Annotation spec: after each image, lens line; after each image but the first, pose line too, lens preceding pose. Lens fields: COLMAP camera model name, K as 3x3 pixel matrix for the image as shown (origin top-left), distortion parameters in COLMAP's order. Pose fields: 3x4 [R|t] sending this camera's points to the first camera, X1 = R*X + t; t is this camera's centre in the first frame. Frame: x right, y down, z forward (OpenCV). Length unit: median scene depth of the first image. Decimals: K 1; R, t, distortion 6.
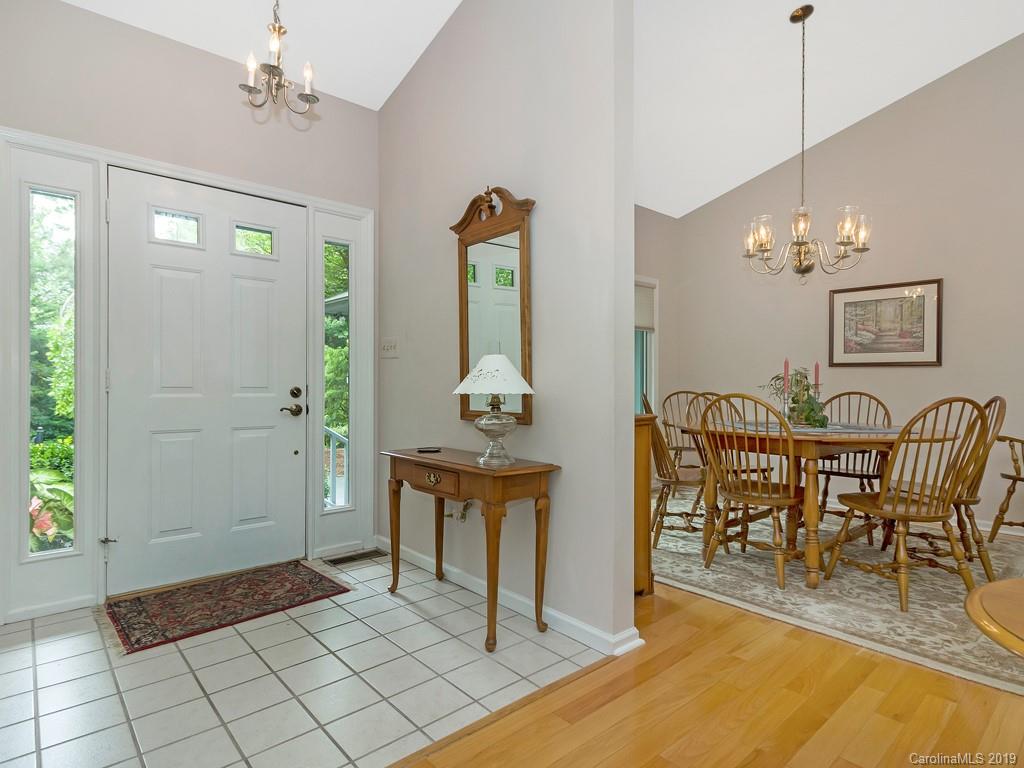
lens RADIAL K [[569.5, 0, 512.0], [0, 569.5, 380.7], [0, 0, 1]] dist [0.014182, -0.013751]
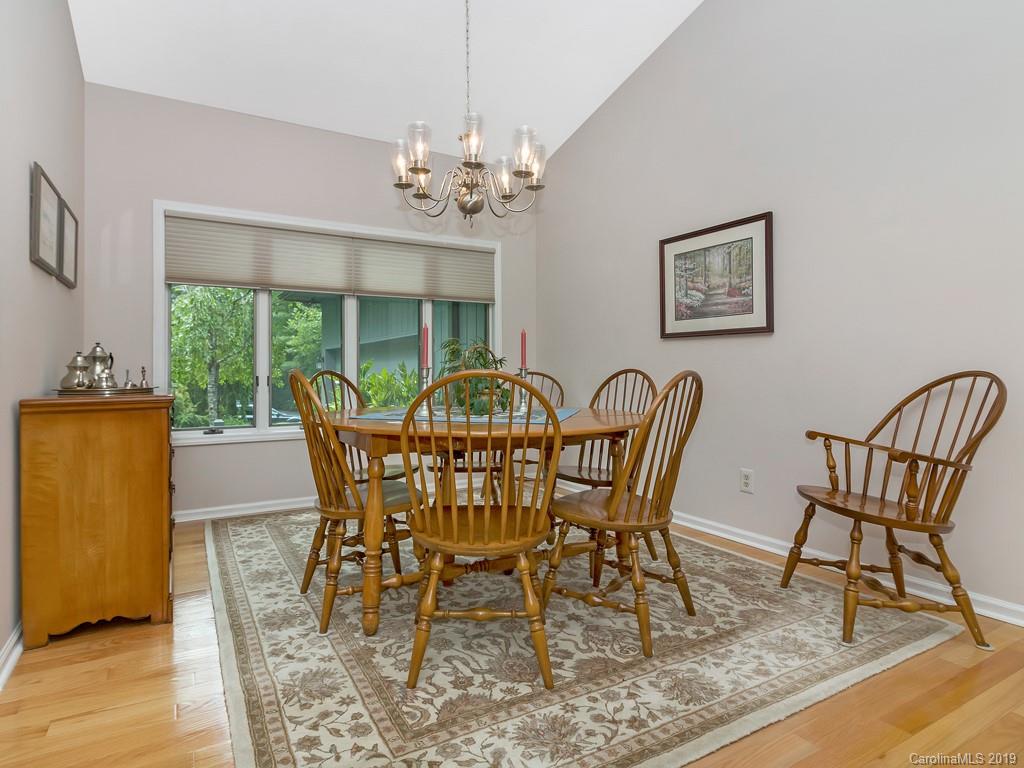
lens RADIAL K [[569.5, 0, 499.0], [0, 569.5, 354.3], [0, 0, 1]] dist [0.014182, -0.013751]
pose [[0.974314, -0.009654, -0.224988, 0.594735], [0.002950, 0.999542, -0.030114, 0.022654], [0.225175, 0.028677, 0.973896, 0.229031]]
